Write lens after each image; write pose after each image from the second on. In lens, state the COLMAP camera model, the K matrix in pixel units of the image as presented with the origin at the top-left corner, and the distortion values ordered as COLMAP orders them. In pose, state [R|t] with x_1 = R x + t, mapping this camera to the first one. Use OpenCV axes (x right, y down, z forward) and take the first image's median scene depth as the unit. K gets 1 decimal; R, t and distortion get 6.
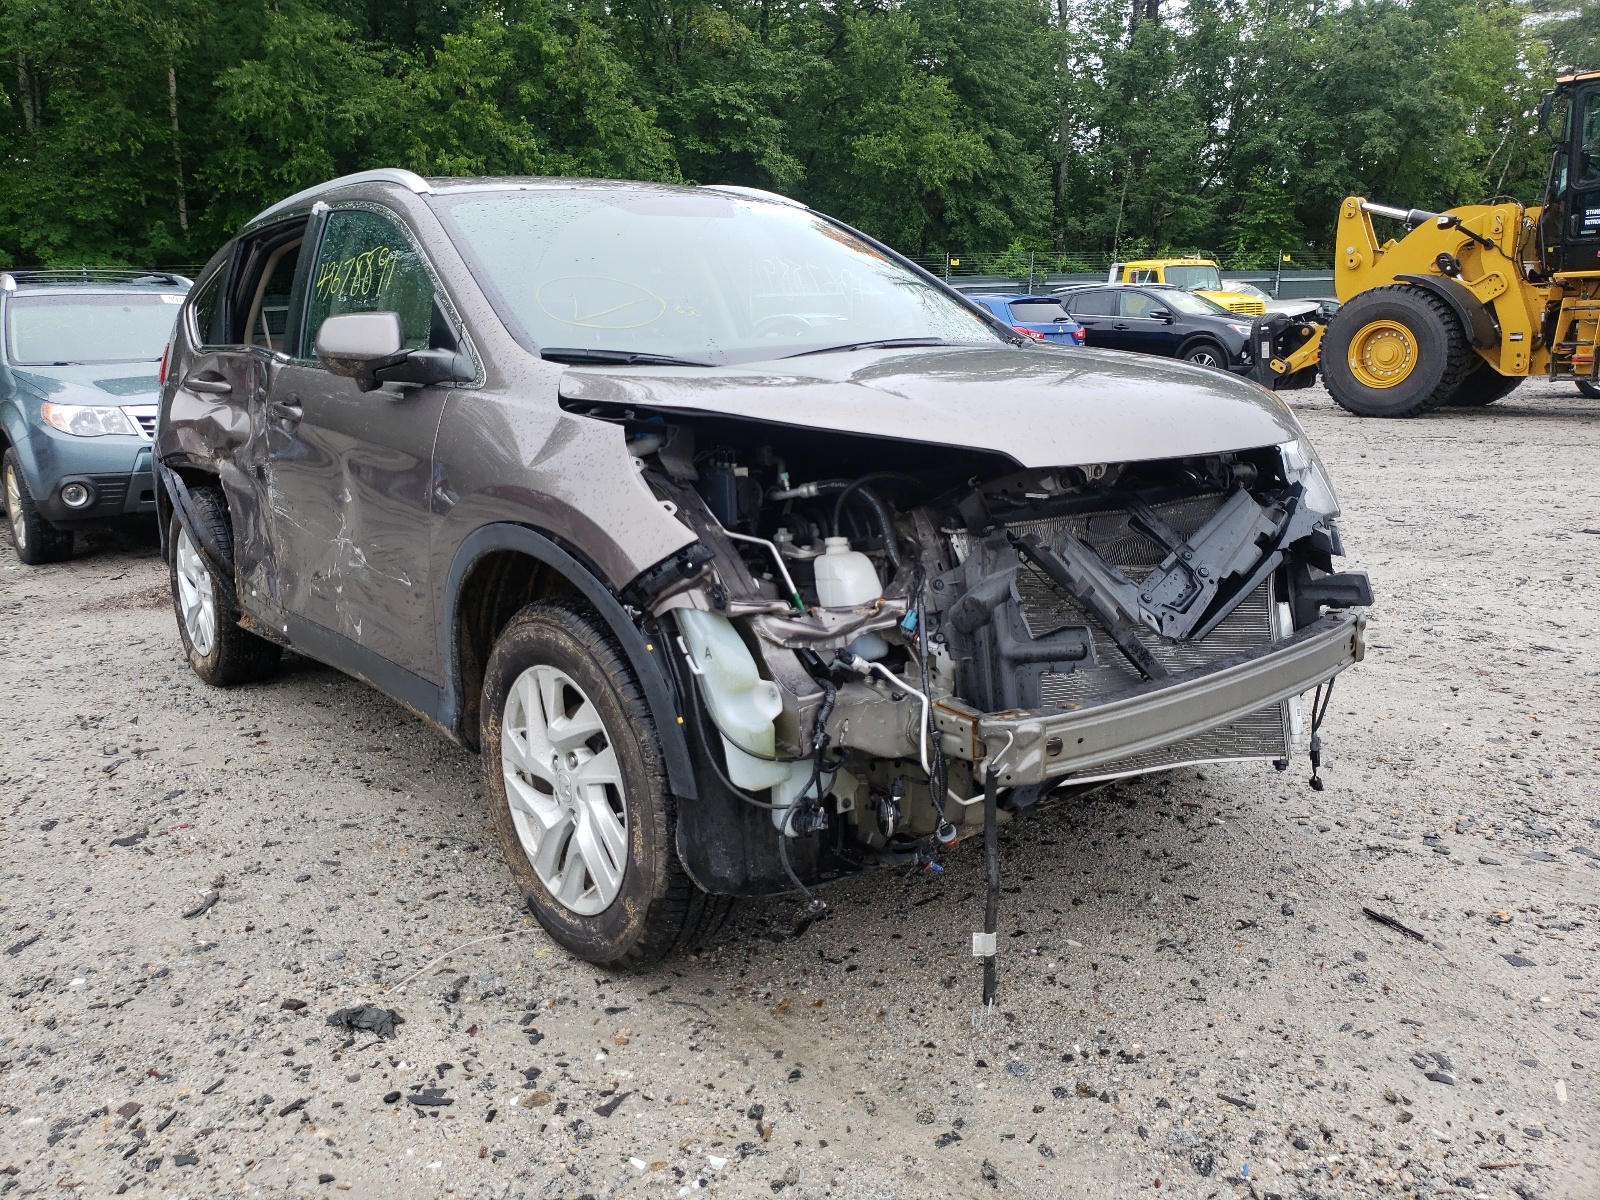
lens RADIAL K [[1218.1, 0, 793.9], [0, 1218.1, 599.1], [0, 0, 1]] dist [0.012296, 0.012054]
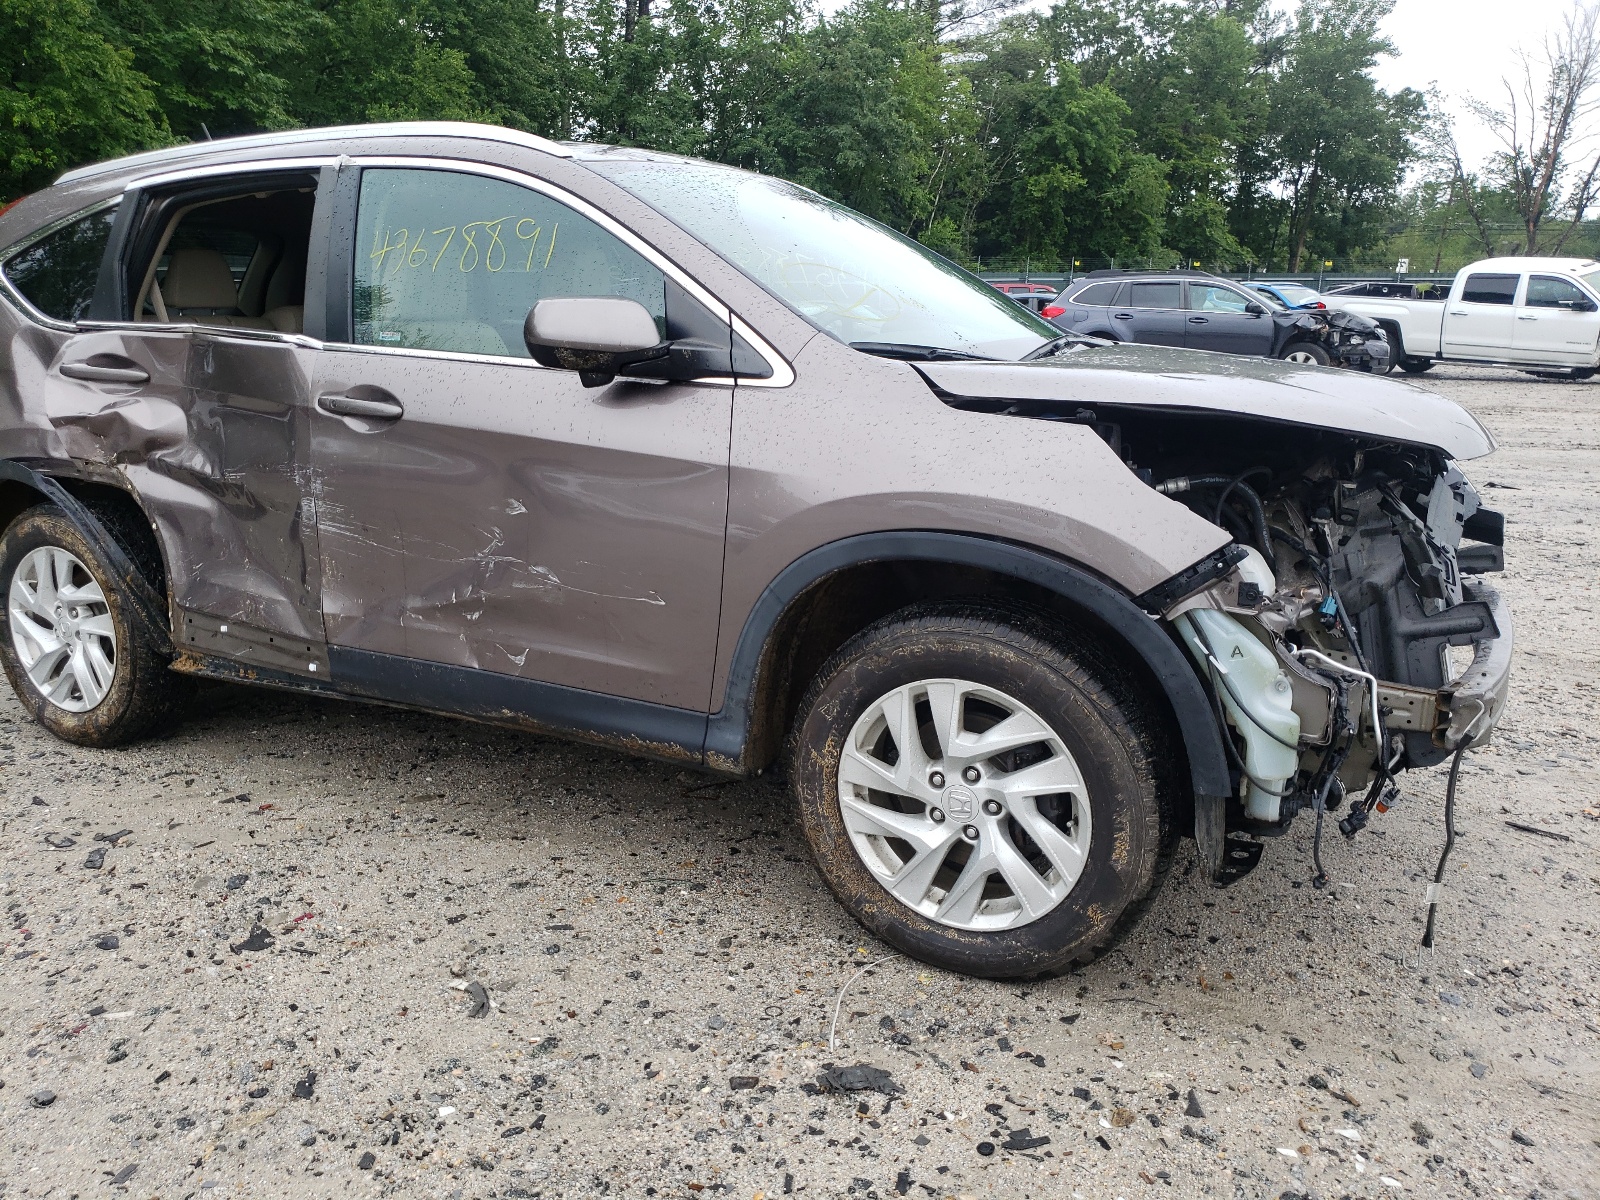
lens RADIAL K [[1204.7, 0, 800.4], [0, 1204.7, 628.7], [0, 0, 1]] dist [-0.009867, 0.038211]
pose [[0.924733, -0.070233, 0.374081, -0.646114], [0.056702, 0.997281, 0.047070, -0.034861], [-0.376370, -0.022316, 0.926201, 0.172535]]
